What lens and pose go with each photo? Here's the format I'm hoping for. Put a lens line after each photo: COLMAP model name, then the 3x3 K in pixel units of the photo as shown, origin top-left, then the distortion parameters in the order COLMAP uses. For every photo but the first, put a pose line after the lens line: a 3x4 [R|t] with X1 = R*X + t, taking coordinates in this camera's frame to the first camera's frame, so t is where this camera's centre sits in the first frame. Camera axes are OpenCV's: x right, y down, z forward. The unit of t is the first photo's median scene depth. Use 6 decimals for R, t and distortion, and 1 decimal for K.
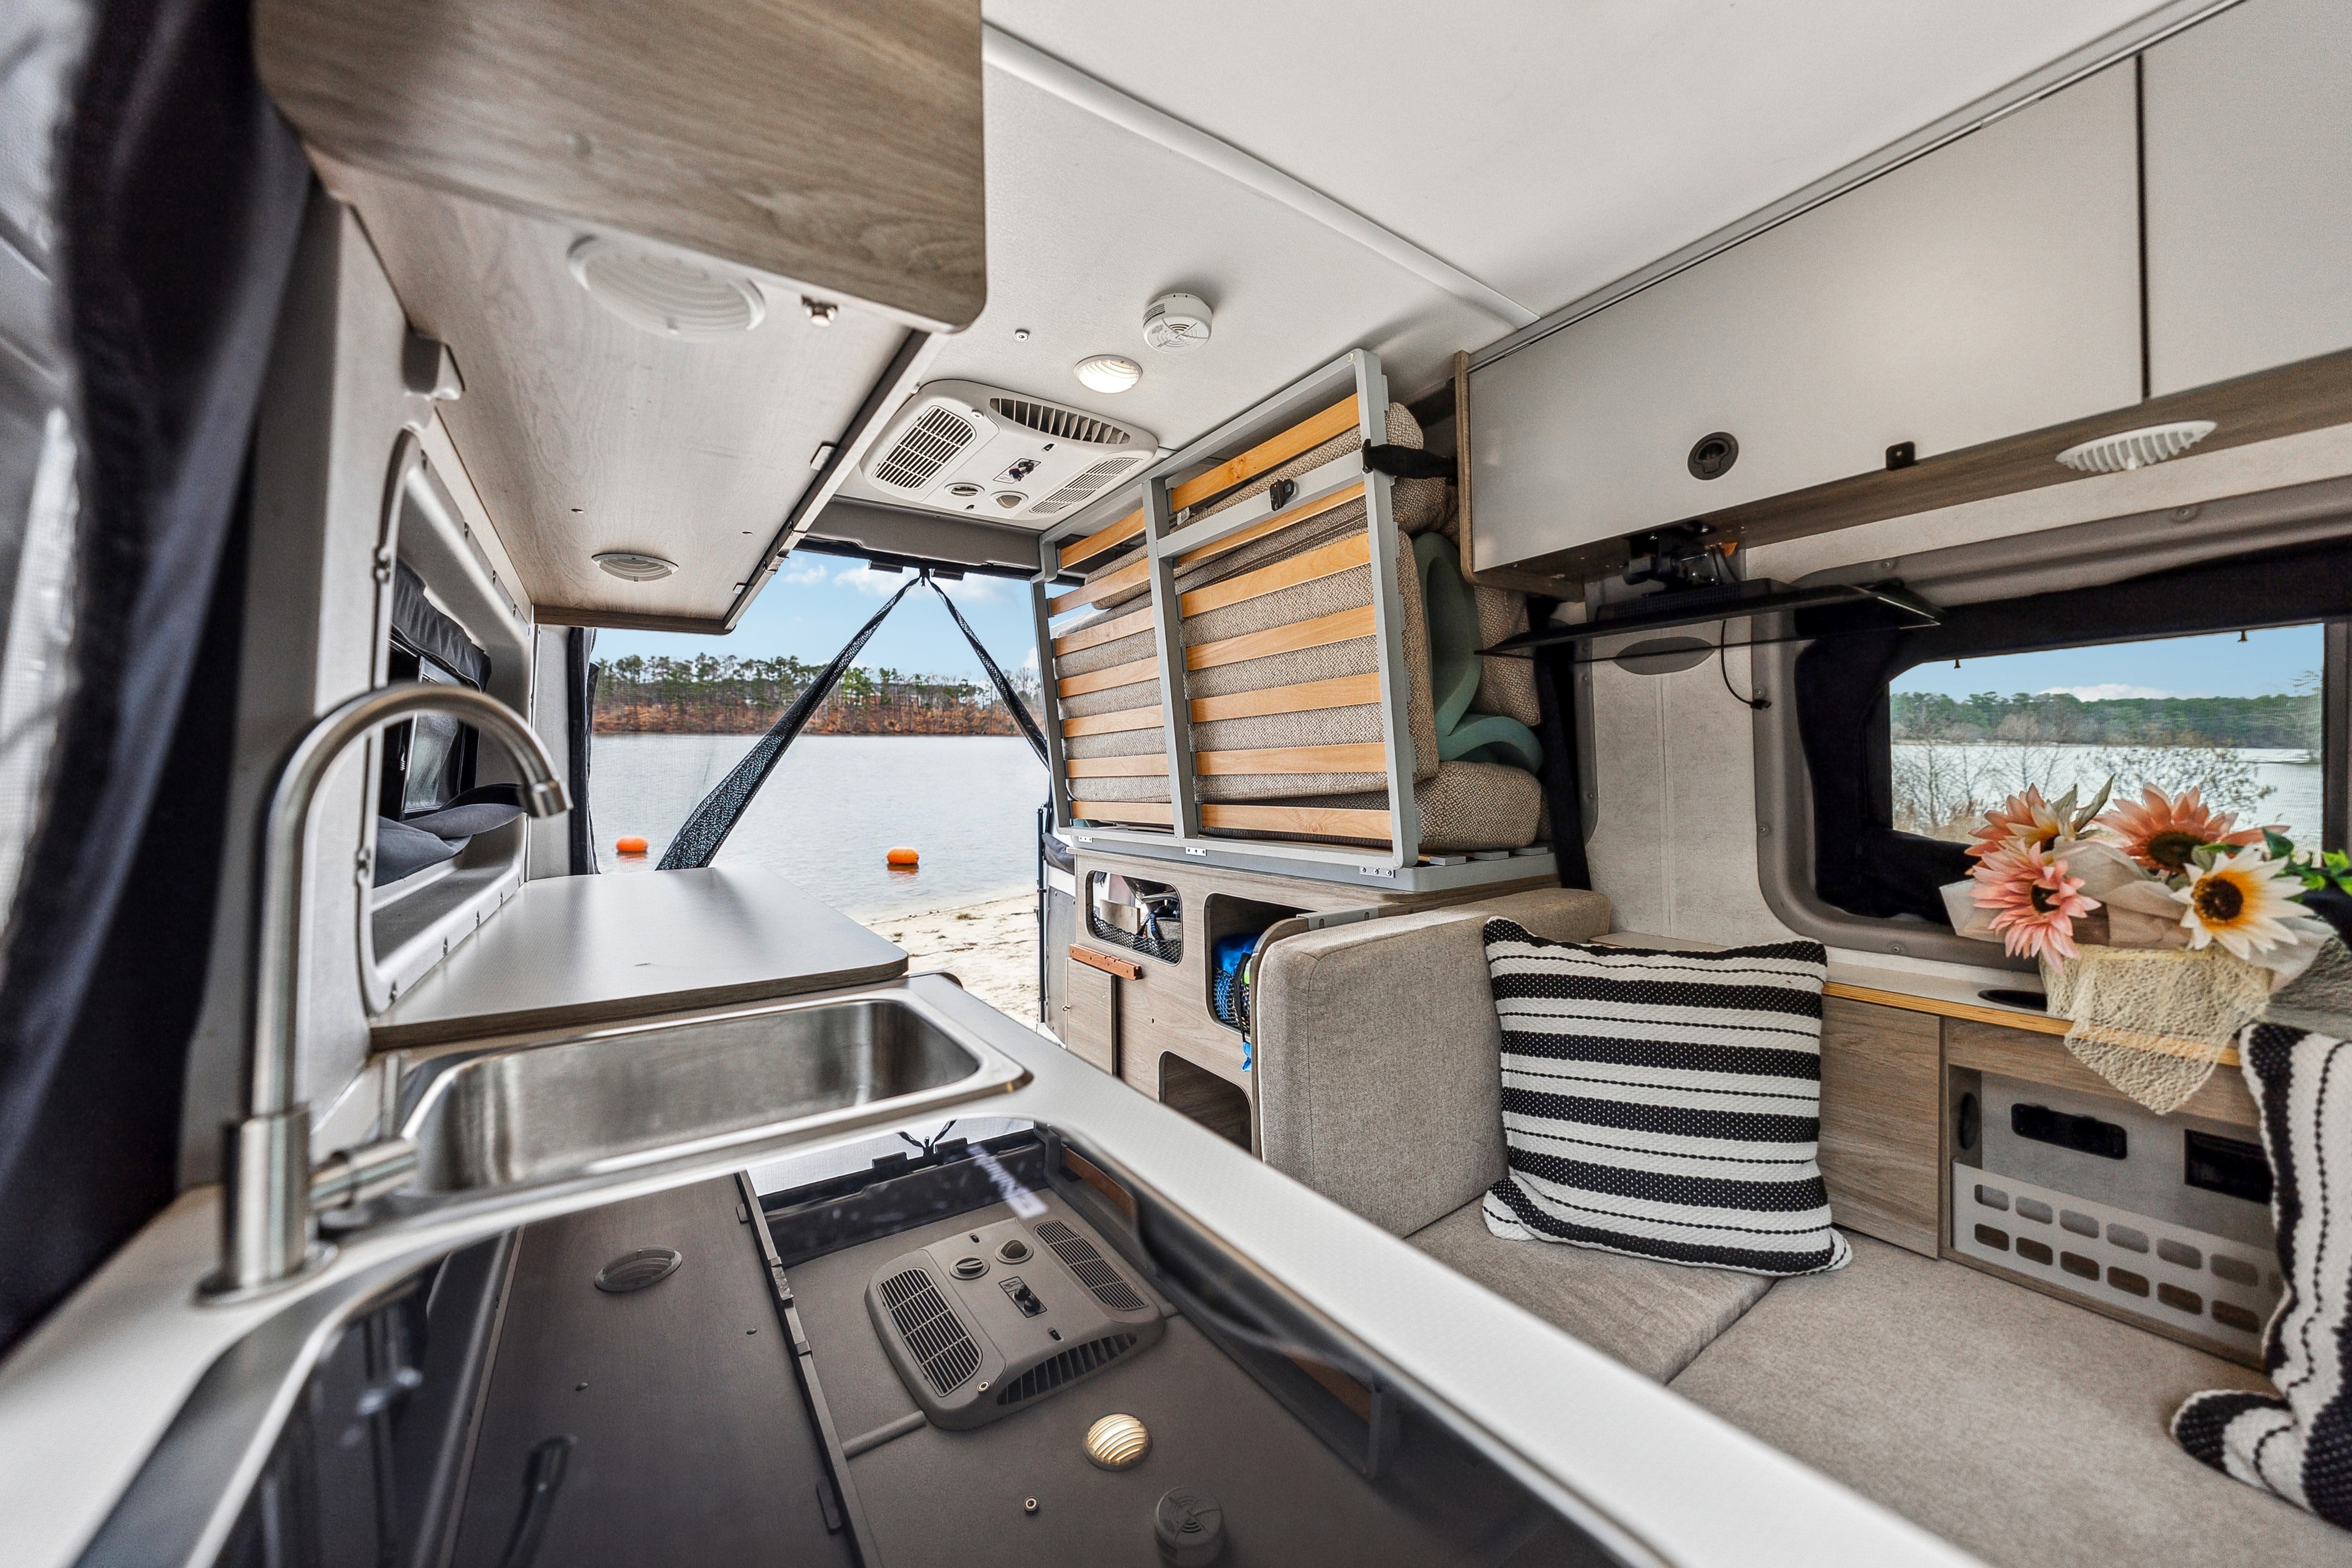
lens RADIAL K [[813.9, 0, 1176.0], [0, 813.9, 784.0], [0, 0, 1]] dist [-0.000272, 0.000065]
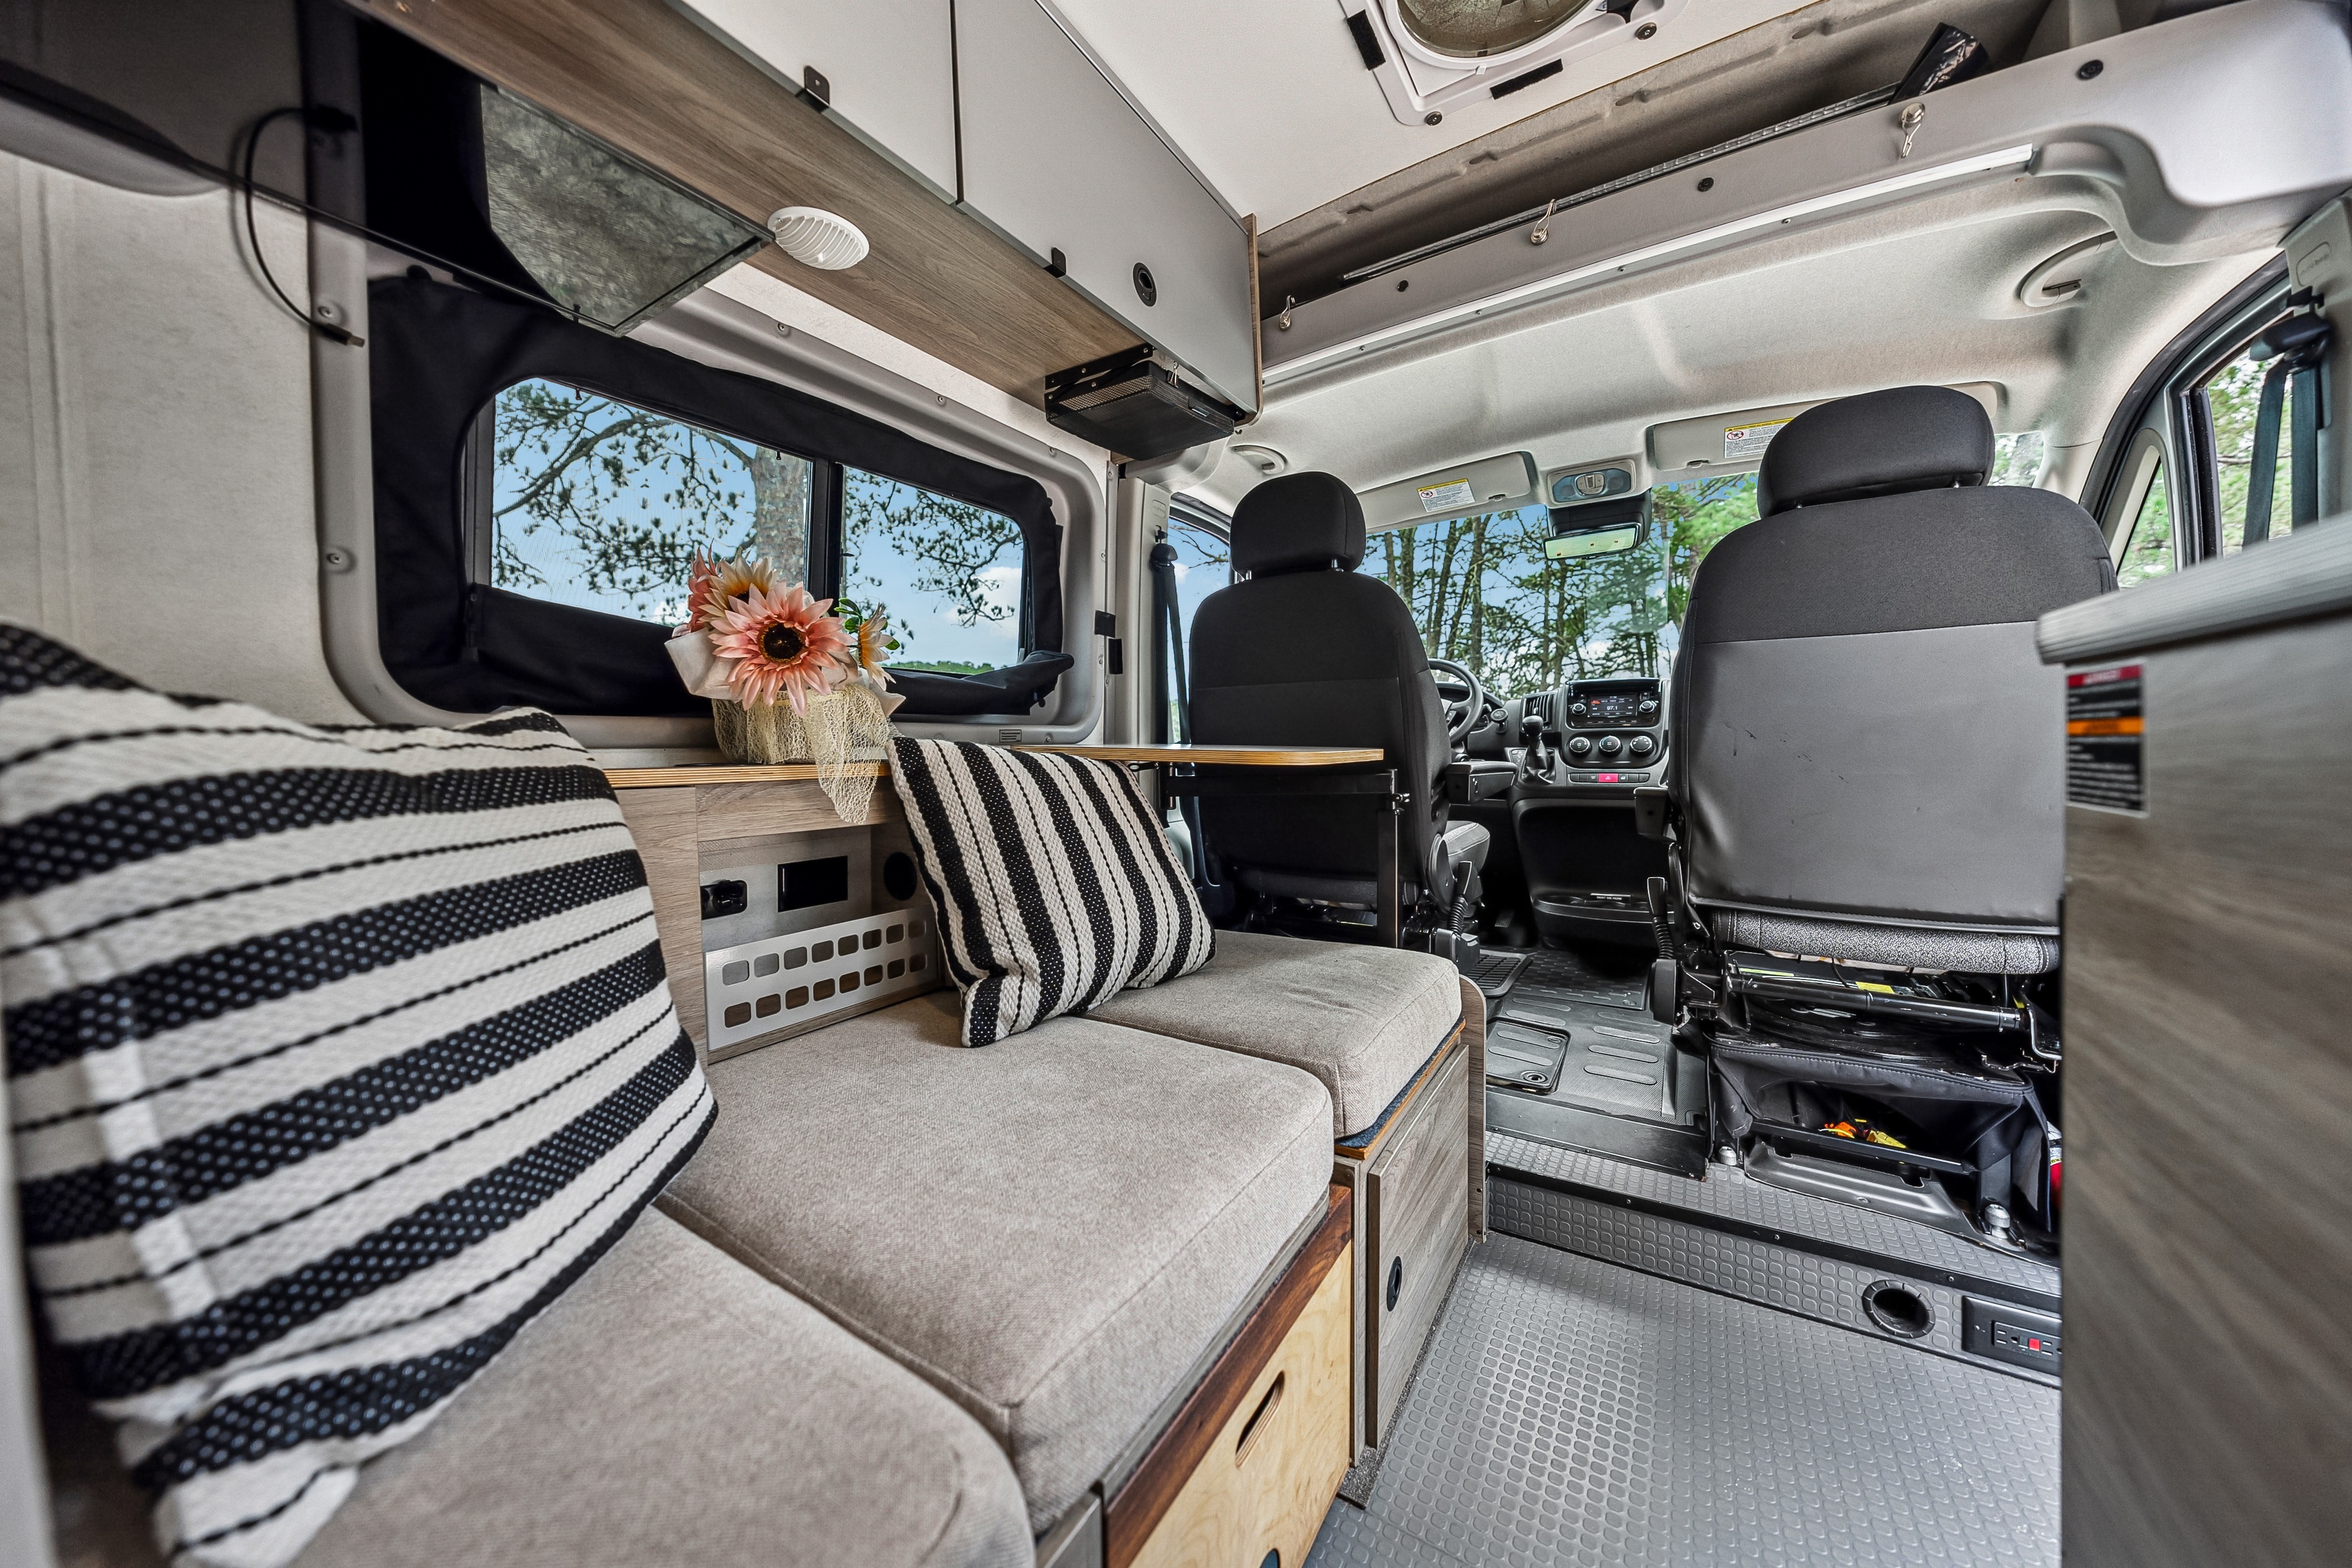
lens RADIAL K [[813.9, 0, 1176.0], [0, 813.9, 784.0], [0, 0, 1]] dist [-0.000272, 0.000065]
pose [[-0.393851, -0.024128, 0.918857, -0.048518], [0.020637, 0.999171, 0.035083, 0.239050], [-0.918943, 0.032780, -0.393027, 0.798374]]
